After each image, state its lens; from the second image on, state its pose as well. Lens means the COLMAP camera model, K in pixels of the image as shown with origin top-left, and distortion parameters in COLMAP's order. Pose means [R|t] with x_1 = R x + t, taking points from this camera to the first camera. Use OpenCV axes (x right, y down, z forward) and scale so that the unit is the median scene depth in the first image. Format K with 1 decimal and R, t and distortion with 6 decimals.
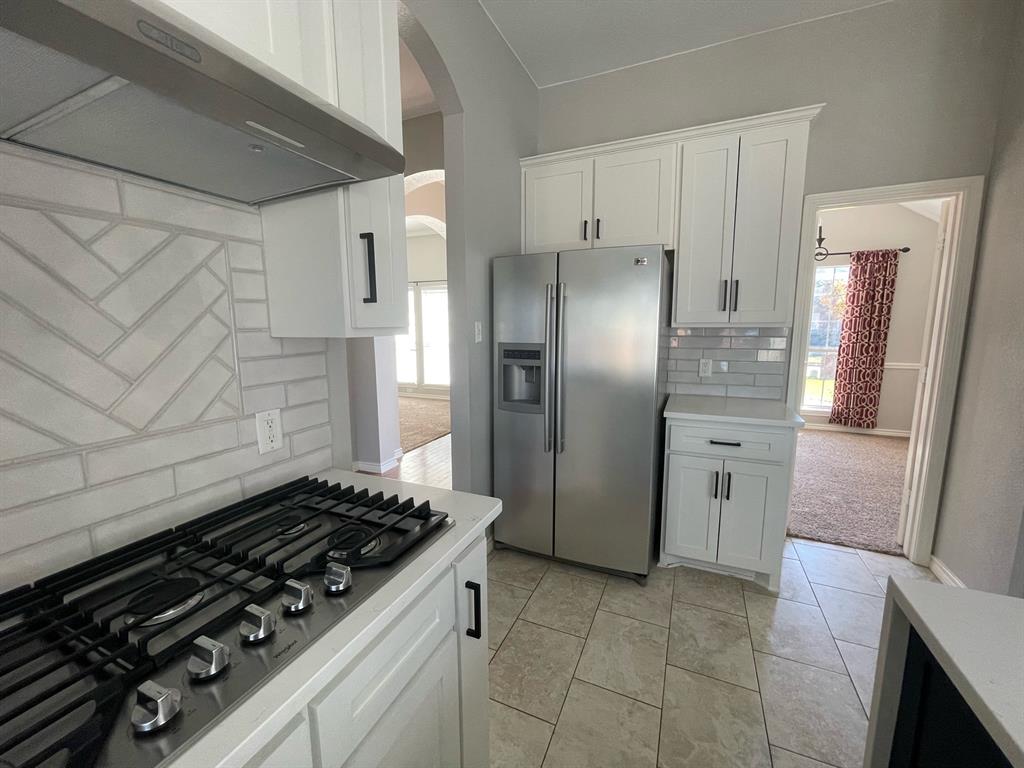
lens RADIAL K [[414.1, 0, 508.7], [0, 414.1, 381.5], [0, 0, 1]] dist [-0.000713, -0.000185]
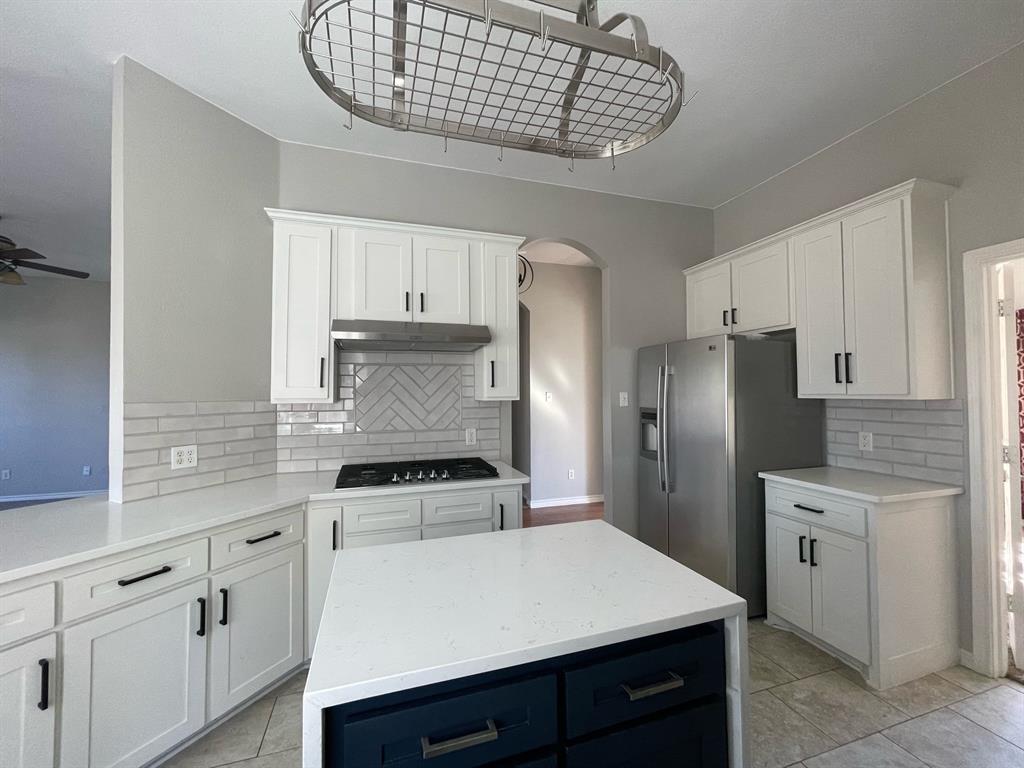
lens RADIAL K [[414.1, 0, 508.7], [0, 414.1, 381.5], [0, 0, 1]] dist [-0.000713, -0.000185]
pose [[0.666547, -0.016020, -0.745290, 0.798360], [-0.100658, 0.988679, -0.111275, 0.023421], [0.738635, 0.149190, 0.657389, -0.293589]]
